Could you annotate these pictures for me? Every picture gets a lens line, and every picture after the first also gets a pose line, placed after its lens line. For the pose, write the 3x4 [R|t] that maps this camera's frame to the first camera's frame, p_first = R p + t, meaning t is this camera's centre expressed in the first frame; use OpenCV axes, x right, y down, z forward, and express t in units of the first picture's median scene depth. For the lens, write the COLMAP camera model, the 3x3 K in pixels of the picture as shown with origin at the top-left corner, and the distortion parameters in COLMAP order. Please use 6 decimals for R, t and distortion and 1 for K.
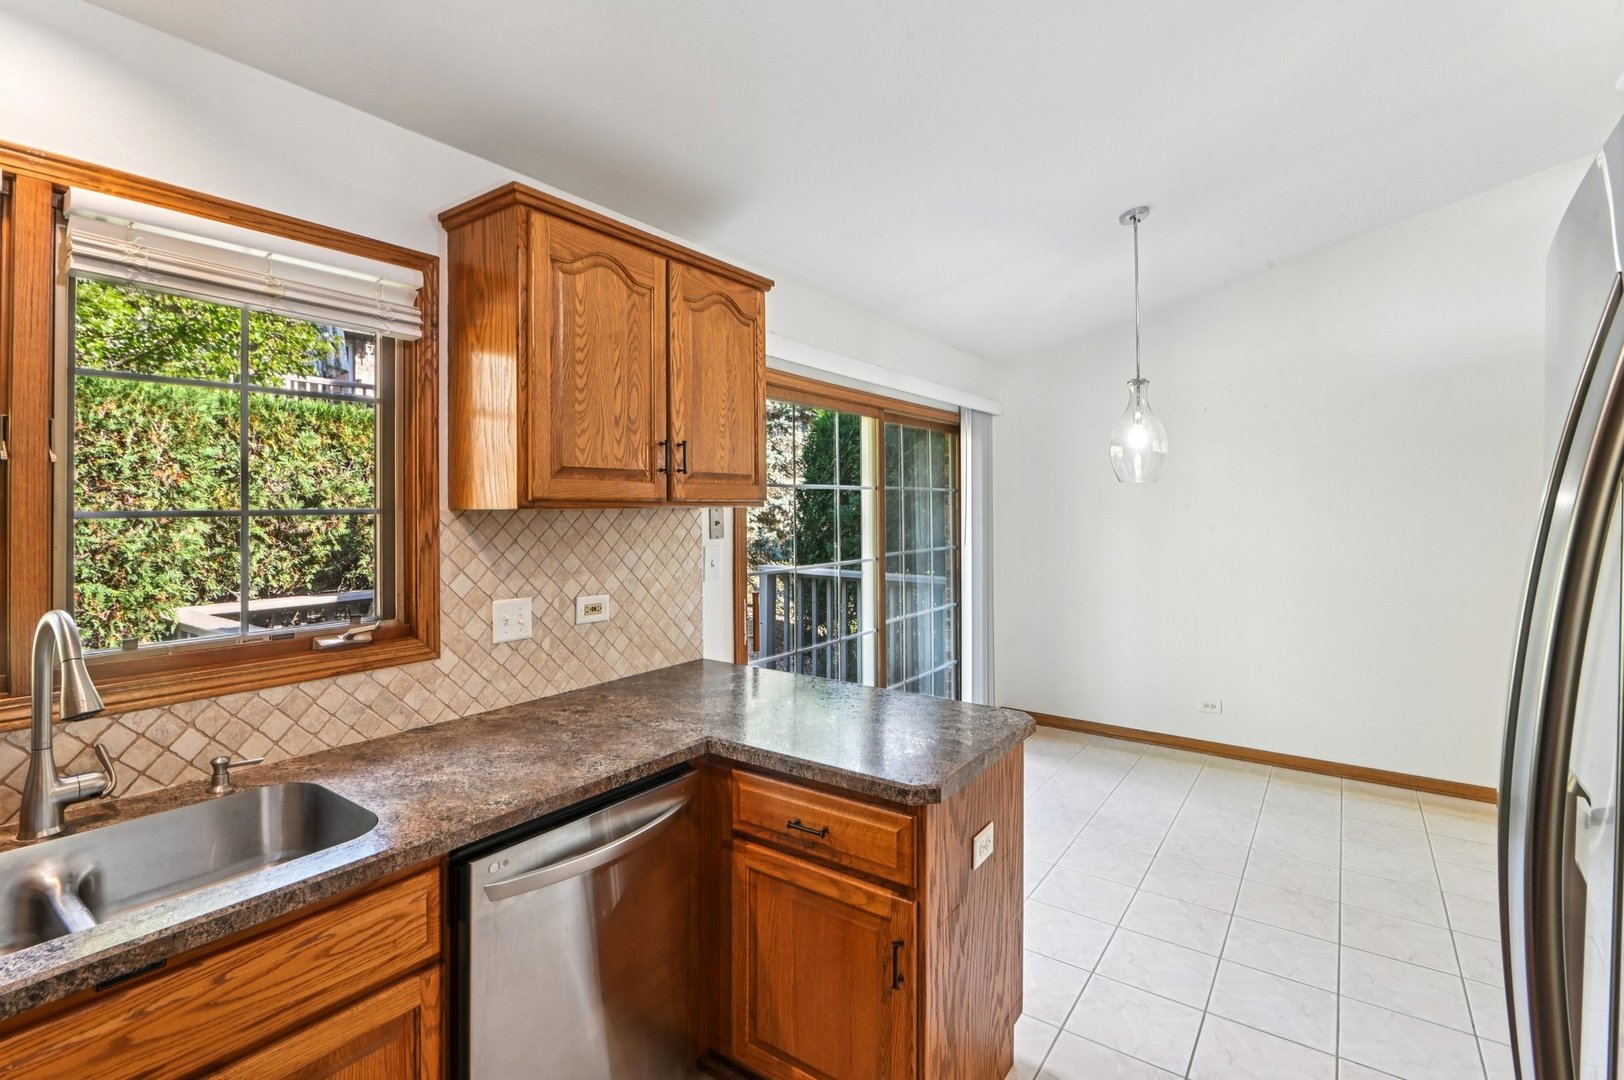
lens RADIAL K [[791.9, 0, 781.9], [0, 791.9, 496.9], [0, 0, 1]] dist [-0.001643, -0.000157]
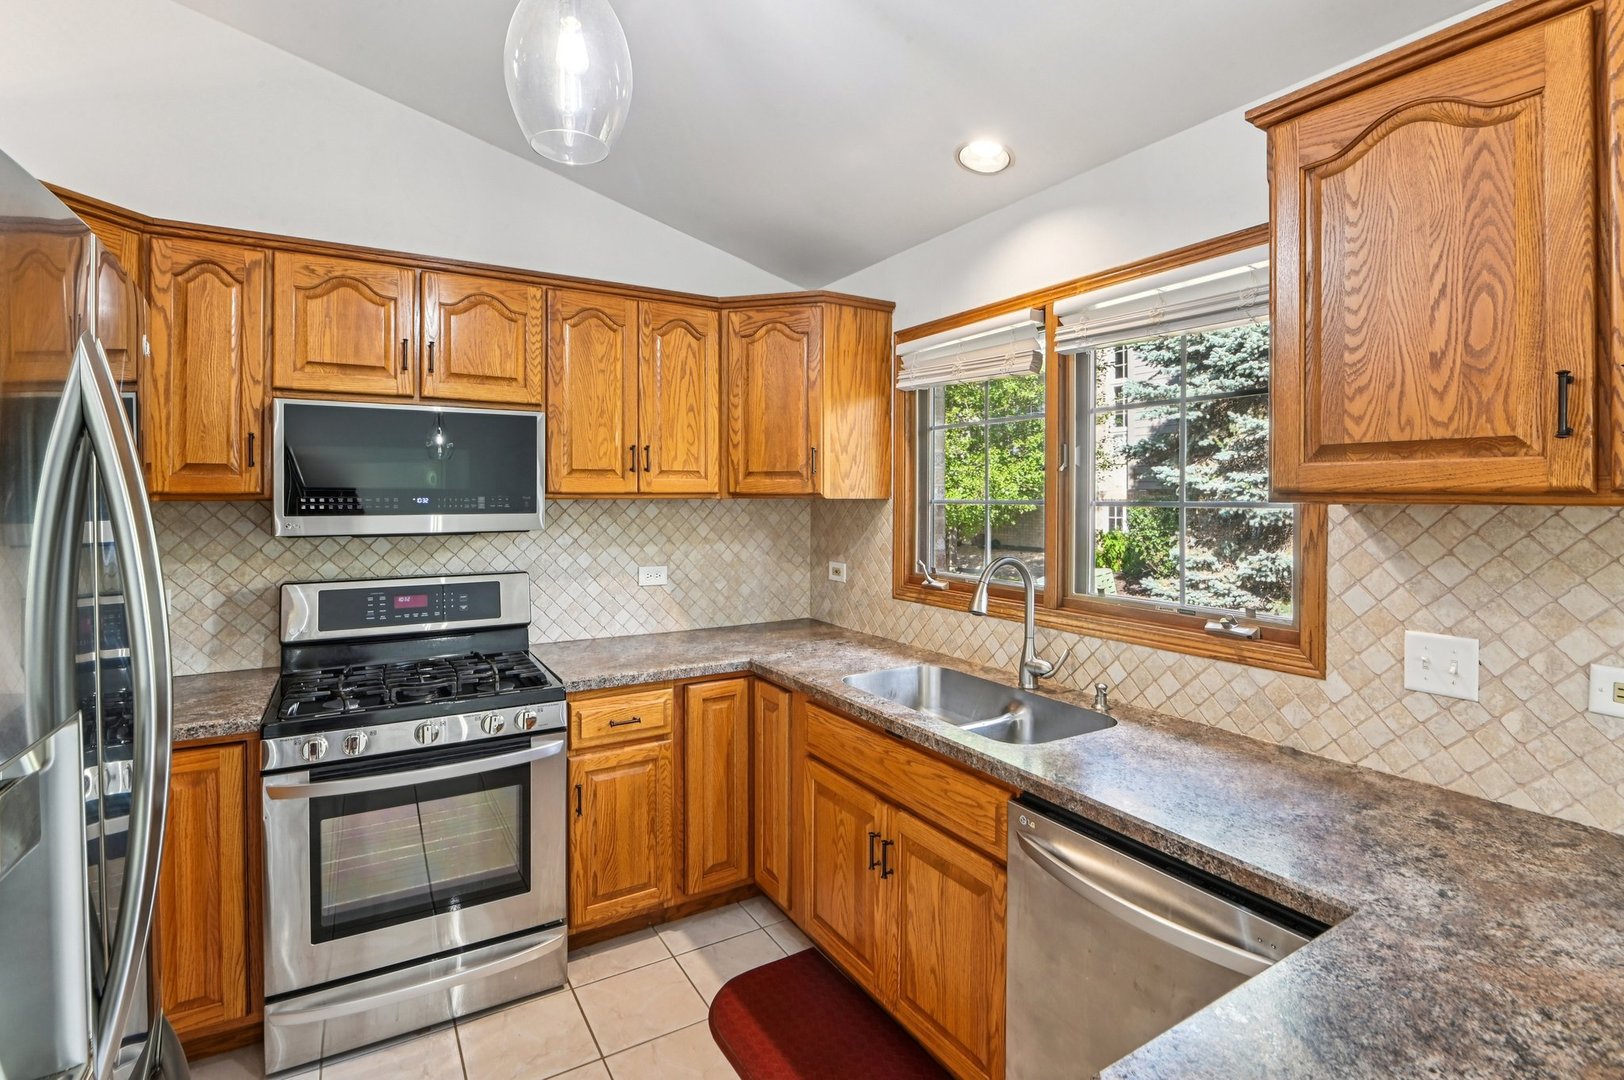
lens RADIAL K [[771.5, 0, 825.0], [0, 771.5, 498.5], [0, 0, 1]] dist [0.000241, -0.013267]
pose [[-0.383512, 0.000369, -0.923536, 0.511070], [0.000708, 1.000000, 0.000105, 0.009269], [0.923536, -0.000613, -0.383512, 0.791432]]
